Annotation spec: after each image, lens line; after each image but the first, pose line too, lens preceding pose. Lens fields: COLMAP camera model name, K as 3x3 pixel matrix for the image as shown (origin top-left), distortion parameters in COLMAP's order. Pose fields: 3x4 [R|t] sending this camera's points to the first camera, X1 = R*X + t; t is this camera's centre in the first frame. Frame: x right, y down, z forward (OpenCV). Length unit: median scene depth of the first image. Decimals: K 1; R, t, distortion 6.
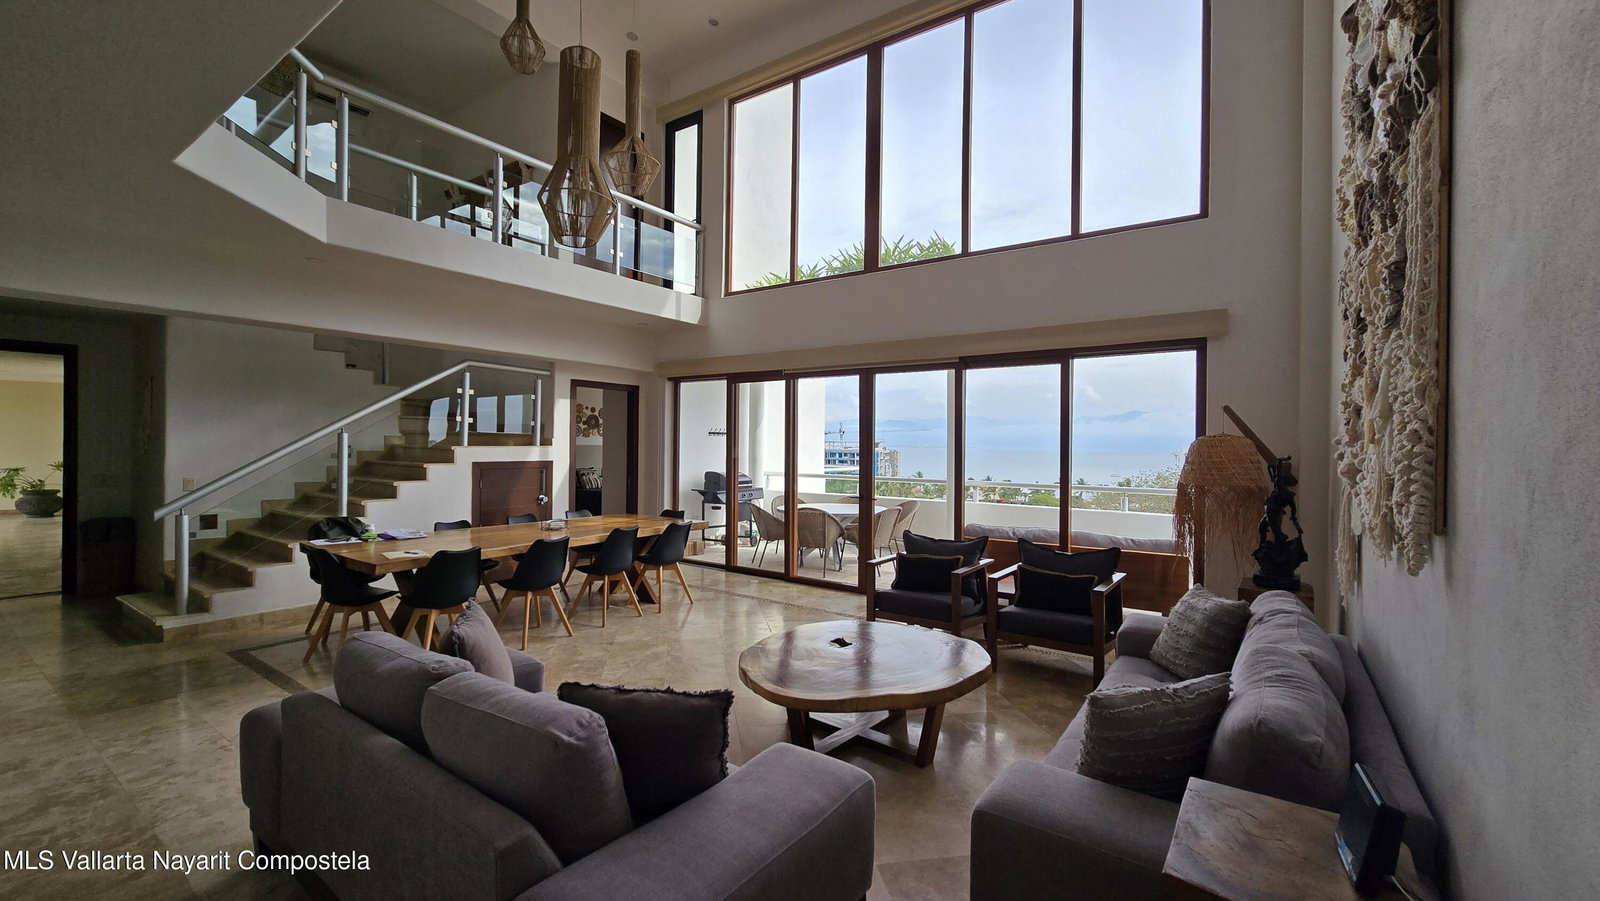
lens RADIAL K [[644.7, 0, 800.0], [0, 644.7, 450.5], [0, 0, 1]] dist [0.001154, 0.000202]
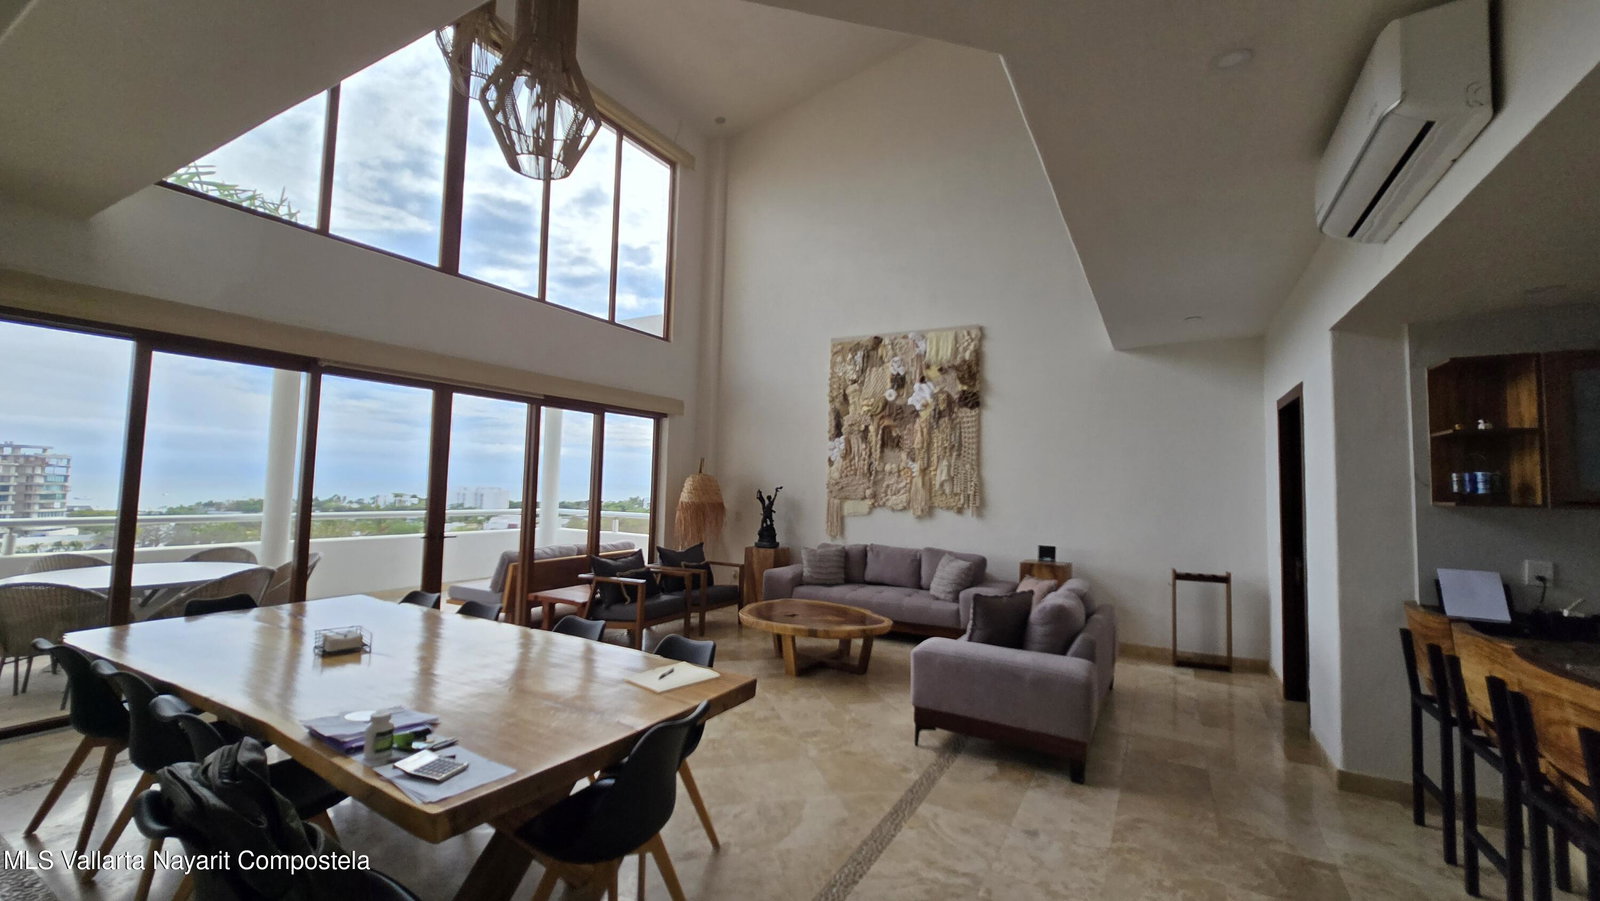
lens RADIAL K [[620.6, 0, 800.0], [0, 620.6, 450.5], [0, 0, 1]] dist [-0.000068, 0.000007]
pose [[-0.086980, 0.037771, 0.995494, -0.910242], [-0.022761, 0.998945, -0.039891, -0.022508], [-0.995950, -0.026128, -0.086028, 0.729267]]
